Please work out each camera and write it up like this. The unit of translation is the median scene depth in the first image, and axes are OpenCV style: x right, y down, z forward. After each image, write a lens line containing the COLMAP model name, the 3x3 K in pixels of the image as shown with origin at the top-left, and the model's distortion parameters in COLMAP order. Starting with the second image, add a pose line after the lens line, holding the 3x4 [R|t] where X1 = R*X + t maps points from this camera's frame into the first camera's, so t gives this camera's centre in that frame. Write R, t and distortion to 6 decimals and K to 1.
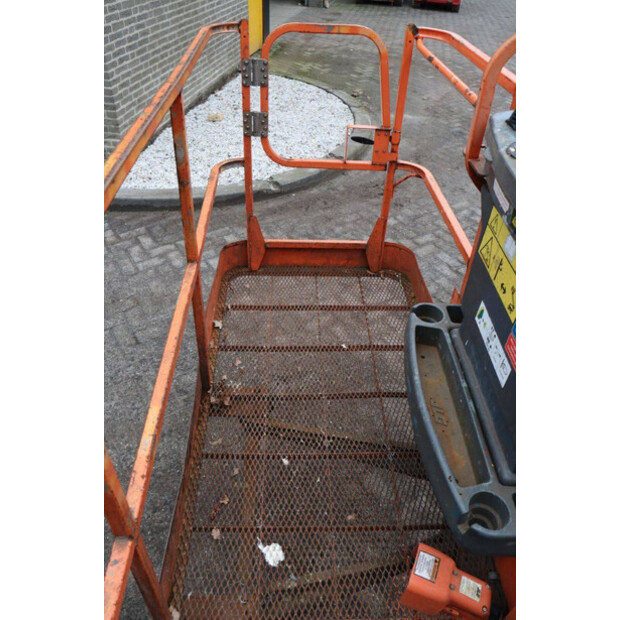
lens RADIAL K [[512.4, 0, 308.0], [0, 512.4, 316.2], [0, 0, 1]] dist [-0.179899, 0.178159]
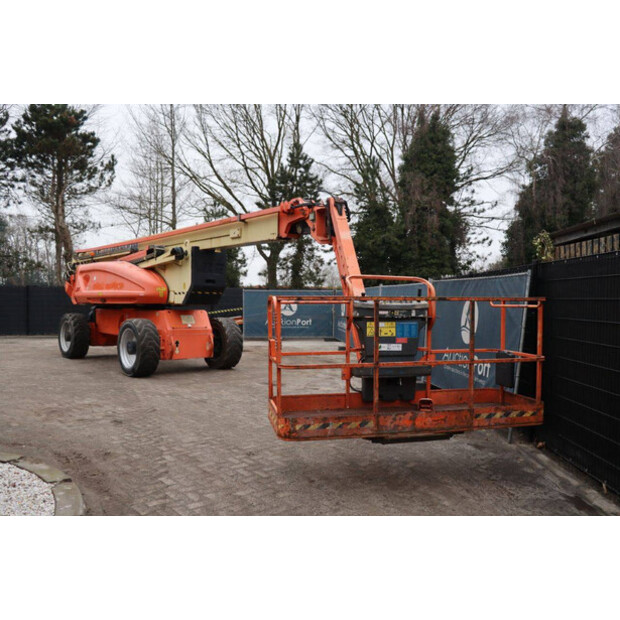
lens RADIAL K [[517.9, 0, 310.0], [0, 517.9, 310.0], [0, 0, 1]] dist [-0.180542, 0.176172]
pose [[-0.170145, -0.062109, 0.983460, -2.278437], [0.622080, 0.767239, 0.156078, -0.786114], [-0.764243, 0.638346, -0.091905, 1.087910]]
